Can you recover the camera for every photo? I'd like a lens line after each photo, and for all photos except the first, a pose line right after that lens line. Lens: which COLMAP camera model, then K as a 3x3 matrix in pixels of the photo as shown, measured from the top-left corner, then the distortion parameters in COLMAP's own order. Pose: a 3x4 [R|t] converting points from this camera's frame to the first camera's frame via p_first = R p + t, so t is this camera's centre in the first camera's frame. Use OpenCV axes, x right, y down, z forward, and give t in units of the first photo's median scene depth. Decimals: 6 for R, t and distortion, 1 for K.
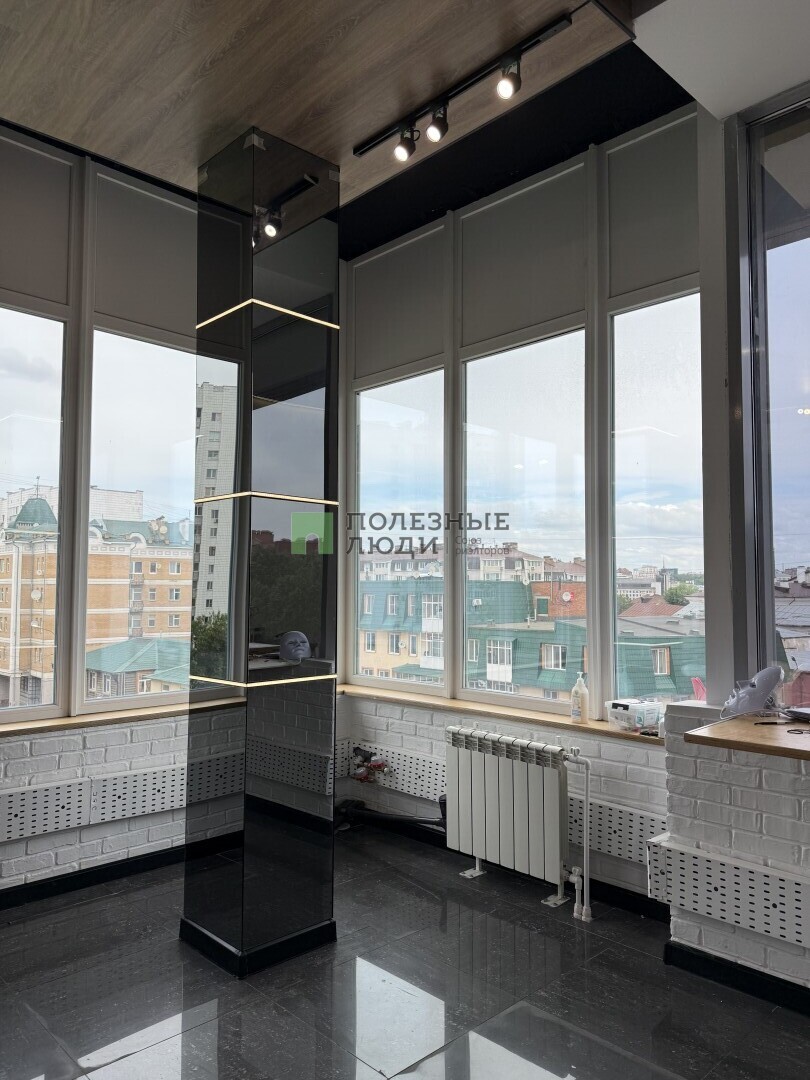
lens RADIAL K [[756.5, 0, 408.2], [0, 756.5, 546.6], [0, 0, 1]] dist [0.045181, -0.051291]
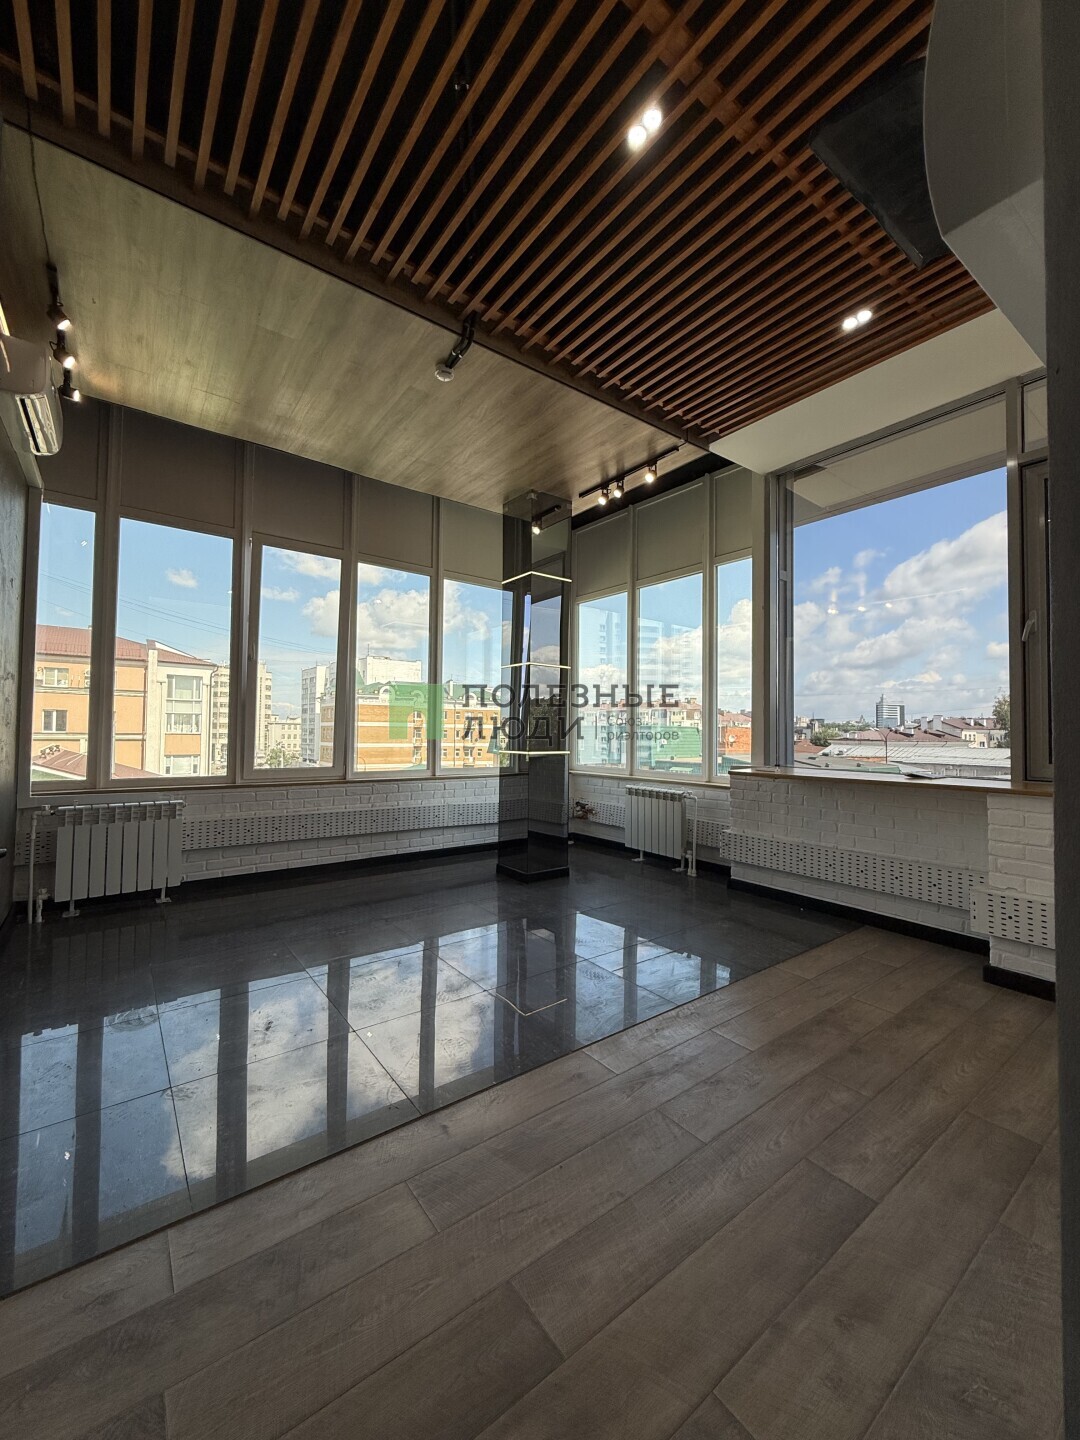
lens RADIAL K [[572.0, 0, 540.6], [0, 572.0, 714.6], [0, 0, 1]] dist [0.000665, -0.000461]
pose [[0.992355, 0.005278, -0.123303, 0.016372], [-0.002487, 0.999737, 0.022777, 0.030579], [0.123391, -0.022296, 0.992108, -0.480773]]
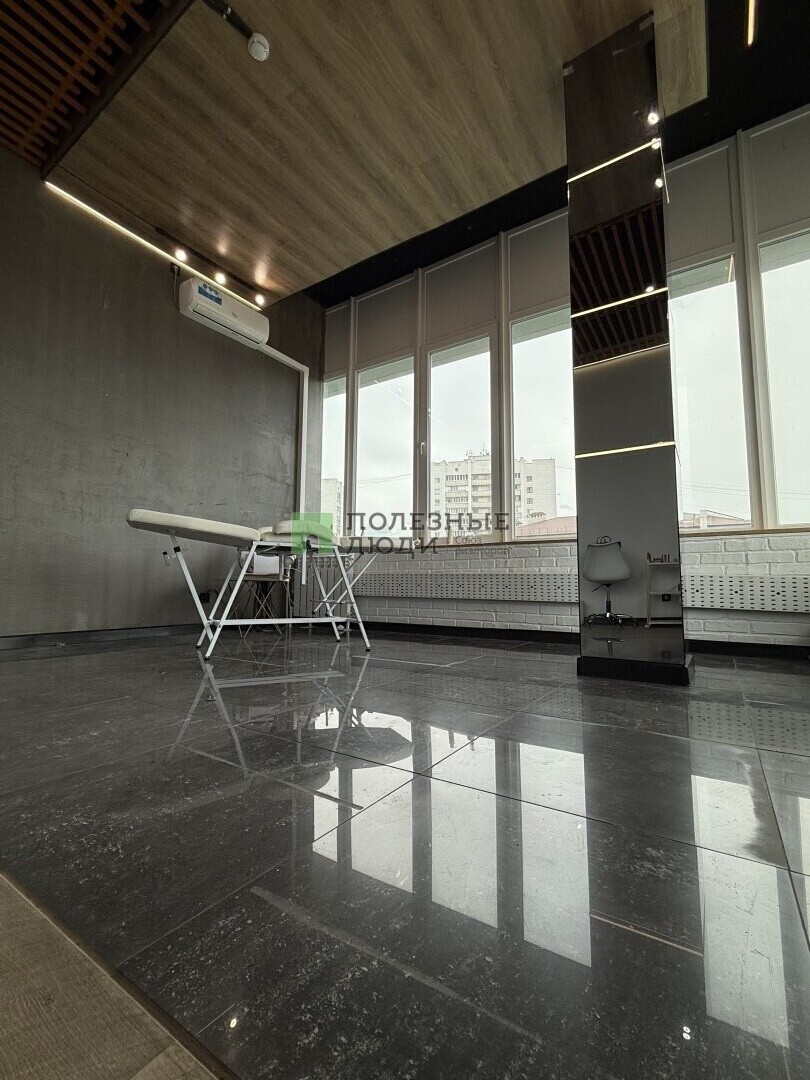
lens RADIAL K [[466.2, 0, 399.4], [0, 466.2, 540.0], [0, 0, 1]] dist [0.002963, -0.001181]
pose [[0.203497, -0.099303, -0.974027, 0.389606], [0.043223, 0.994784, -0.092389, 0.307659], [0.978121, -0.023299, 0.206728, 0.424476]]
